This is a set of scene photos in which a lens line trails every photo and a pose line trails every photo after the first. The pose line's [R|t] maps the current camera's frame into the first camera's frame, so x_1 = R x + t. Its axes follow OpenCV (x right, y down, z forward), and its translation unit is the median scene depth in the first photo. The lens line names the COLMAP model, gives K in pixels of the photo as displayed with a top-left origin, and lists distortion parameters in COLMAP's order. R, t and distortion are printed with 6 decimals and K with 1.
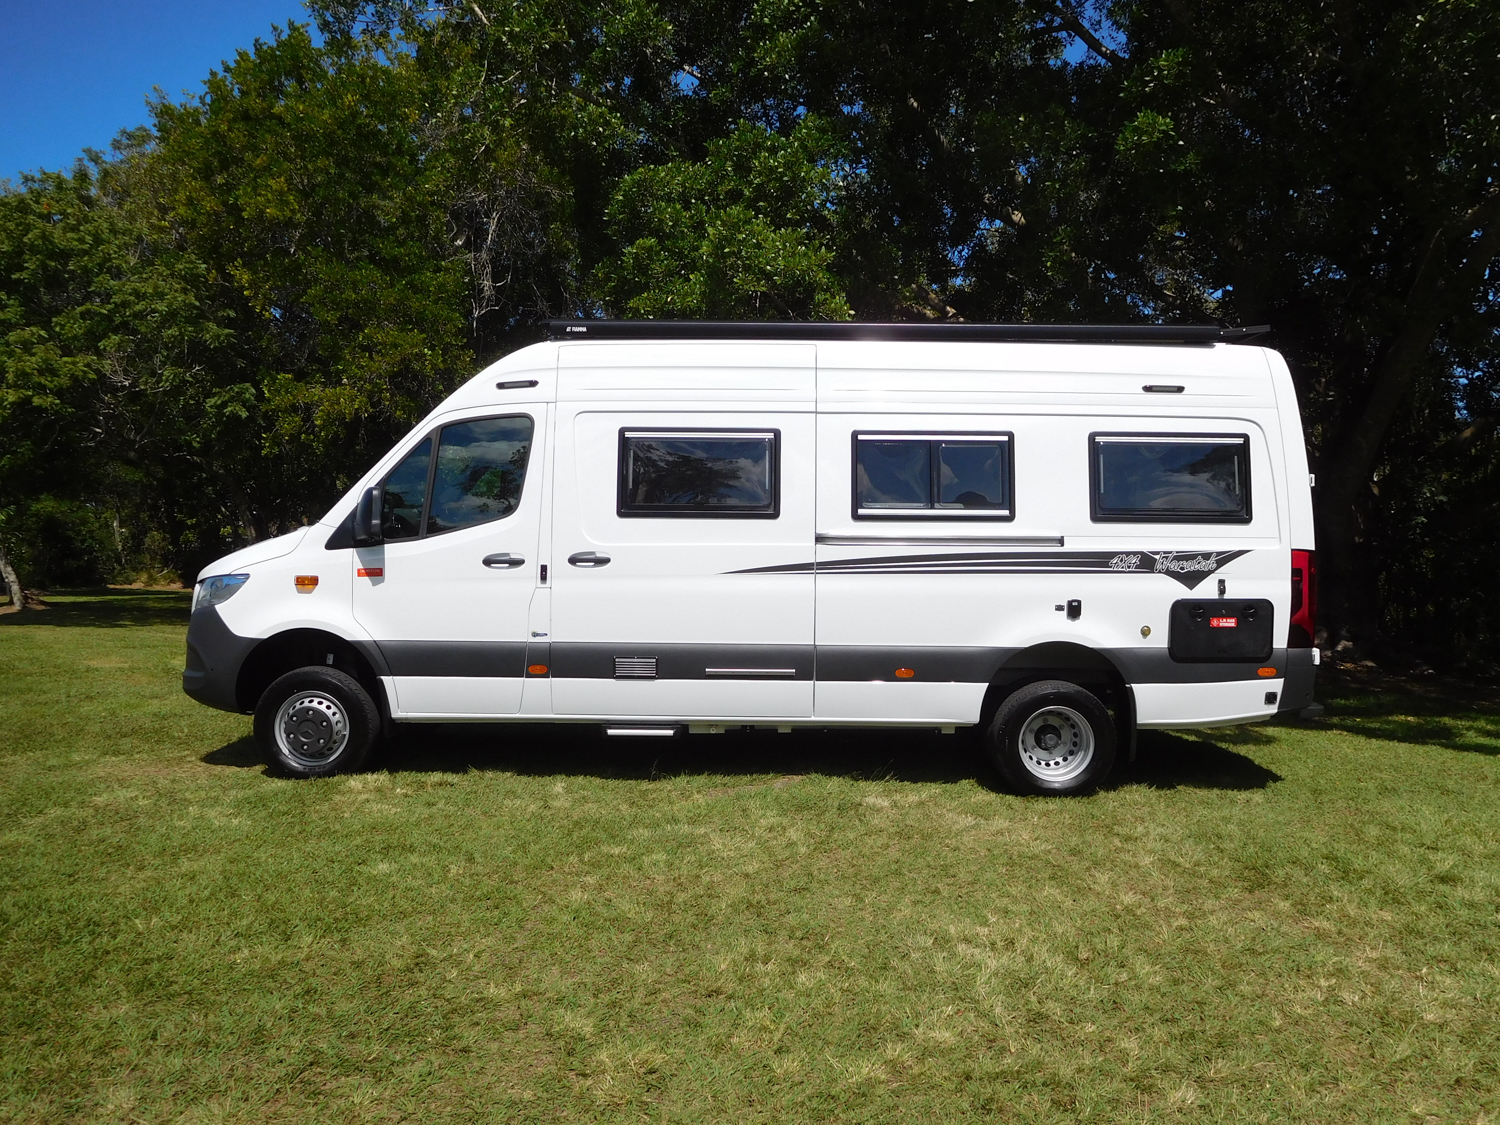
lens RADIAL K [[1105.6, 0, 753.0], [0, 1105.6, 477.5], [0, 0, 1]] dist [-0.012855, 0.000024]
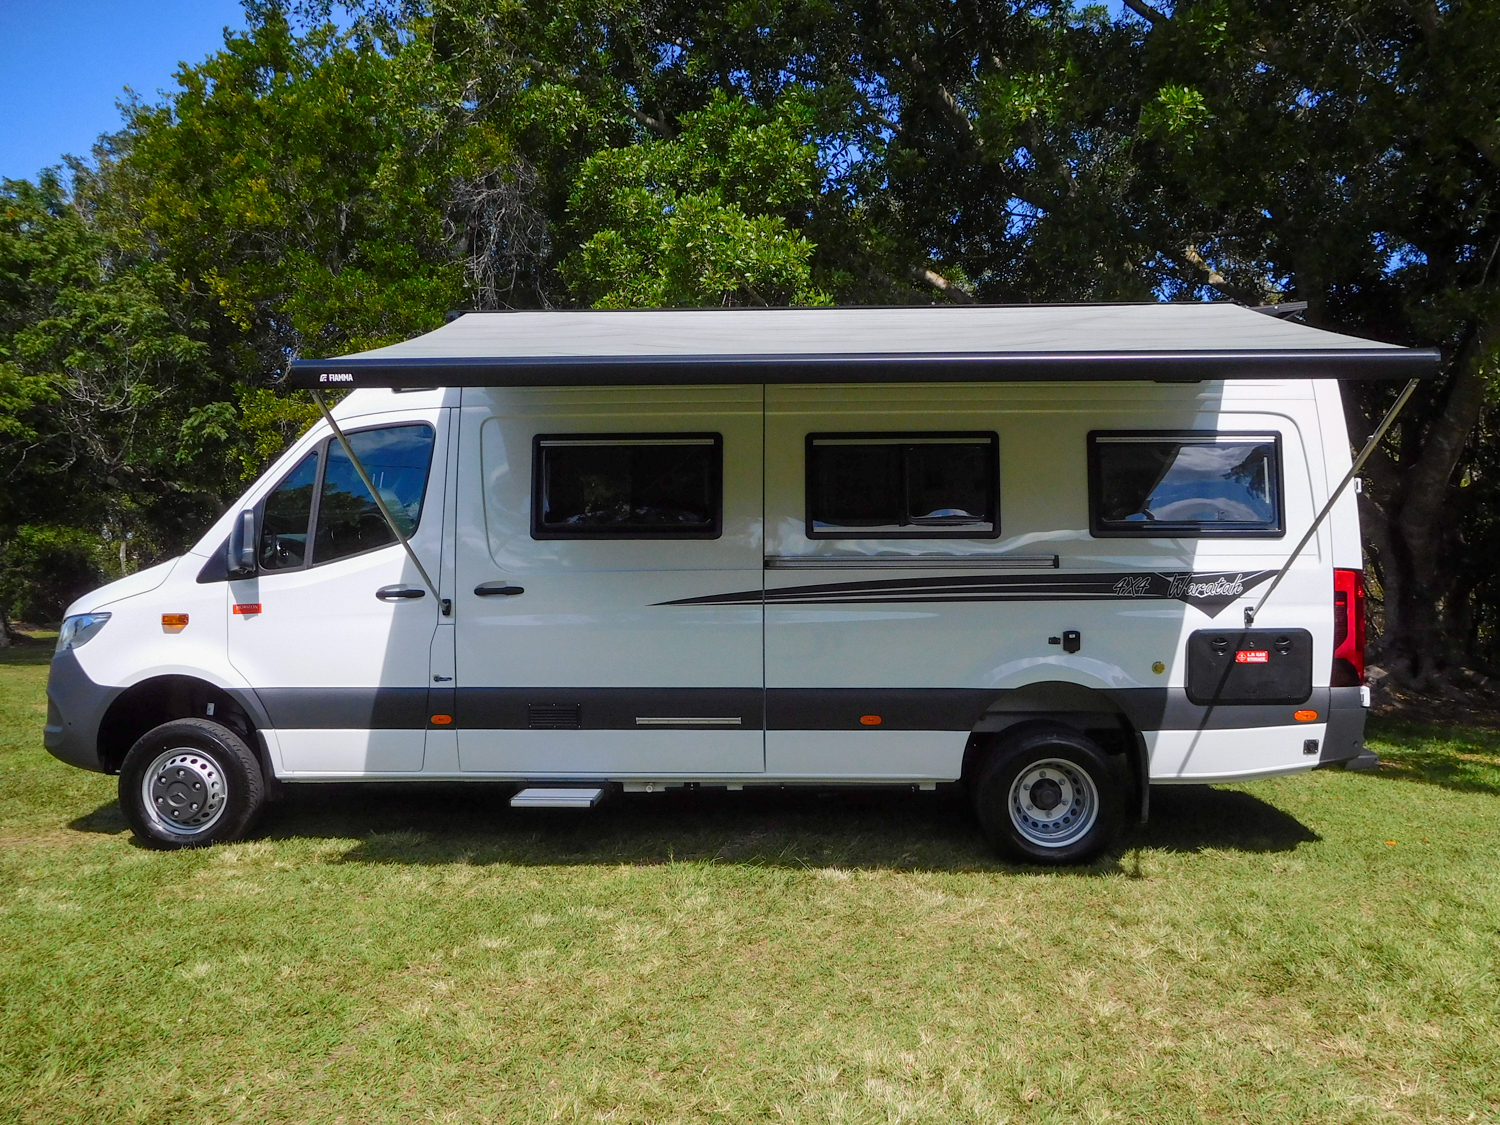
lens RADIAL K [[1195.0, 0, 751.3], [0, 1195.0, 499.6], [0, 0, 1]] dist [-0.004113, -0.005803]
pose [[0.999467, -0.014920, -0.029026, 0.073540], [0.015014, 0.999883, 0.003043, 0.003752], [0.028977, -0.003477, 0.999574, 0.082334]]
